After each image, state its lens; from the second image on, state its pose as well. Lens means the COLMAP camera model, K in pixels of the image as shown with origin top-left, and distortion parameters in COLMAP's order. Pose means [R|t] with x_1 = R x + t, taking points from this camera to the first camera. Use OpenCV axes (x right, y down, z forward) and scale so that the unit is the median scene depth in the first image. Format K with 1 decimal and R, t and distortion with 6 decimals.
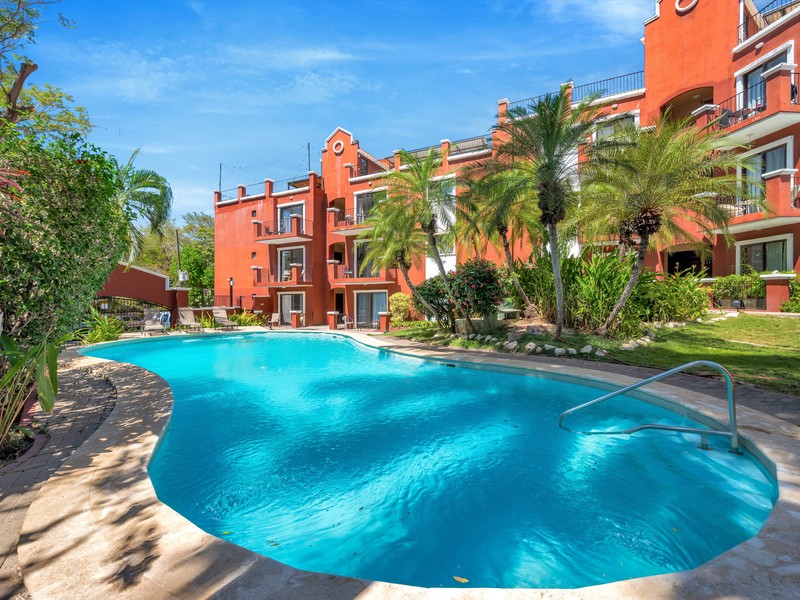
lens RADIAL K [[365.9, 0, 407.7], [0, 365.9, 299.7], [0, 0, 1]] dist [-0.004421, -0.001395]
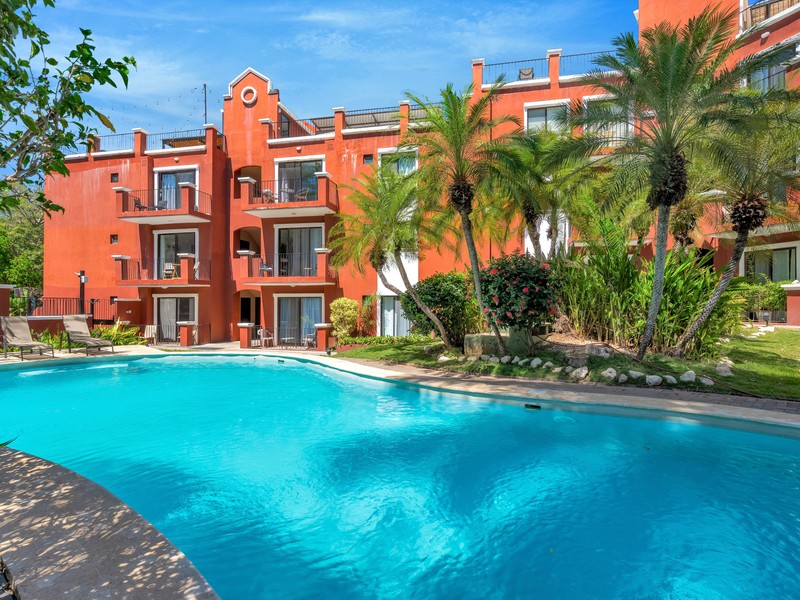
lens RADIAL K [[428.9, 0, 394.6], [0, 428.9, 307.8], [0, 0, 1]] dist [-0.006532, 0.001030]
pose [[0.969031, 0.011109, 0.246688, -0.123137], [-0.011186, 0.999937, -0.001088, 0.000697], [-0.246685, -0.001705, 0.969094, 0.115080]]
